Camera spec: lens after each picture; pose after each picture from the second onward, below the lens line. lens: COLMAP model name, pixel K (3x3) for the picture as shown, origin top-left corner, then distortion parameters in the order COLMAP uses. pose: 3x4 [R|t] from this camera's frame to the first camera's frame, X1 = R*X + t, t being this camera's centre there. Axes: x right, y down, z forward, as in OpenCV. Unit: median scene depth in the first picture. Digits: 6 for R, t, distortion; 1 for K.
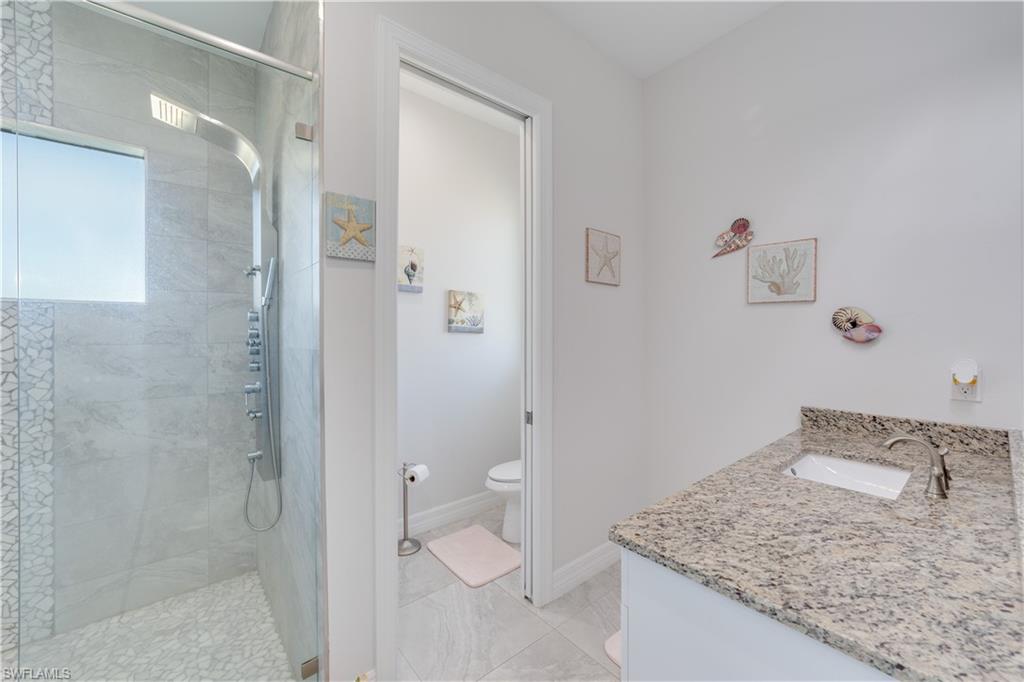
lens RADIAL K [[400.6, 0, 511.1], [0, 400.6, 336.6], [0, 0, 1]] dist [-0.018476, 0.008088]
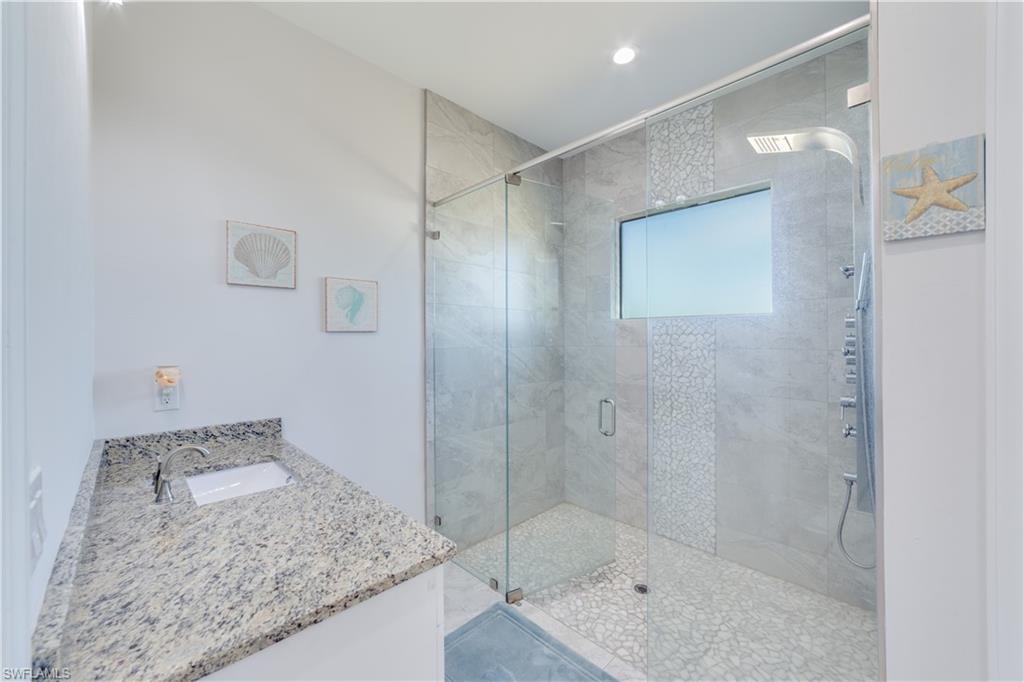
lens RADIAL K [[397.2, 0, 507.8], [0, 397.2, 342.6], [0, 0, 1]] dist [-0.020827, 0.008004]
pose [[0.090268, 0.014388, -0.995814, 0.187666], [-0.013673, 0.999819, 0.013206, -0.006055], [0.995824, 0.012424, 0.090448, 0.174524]]
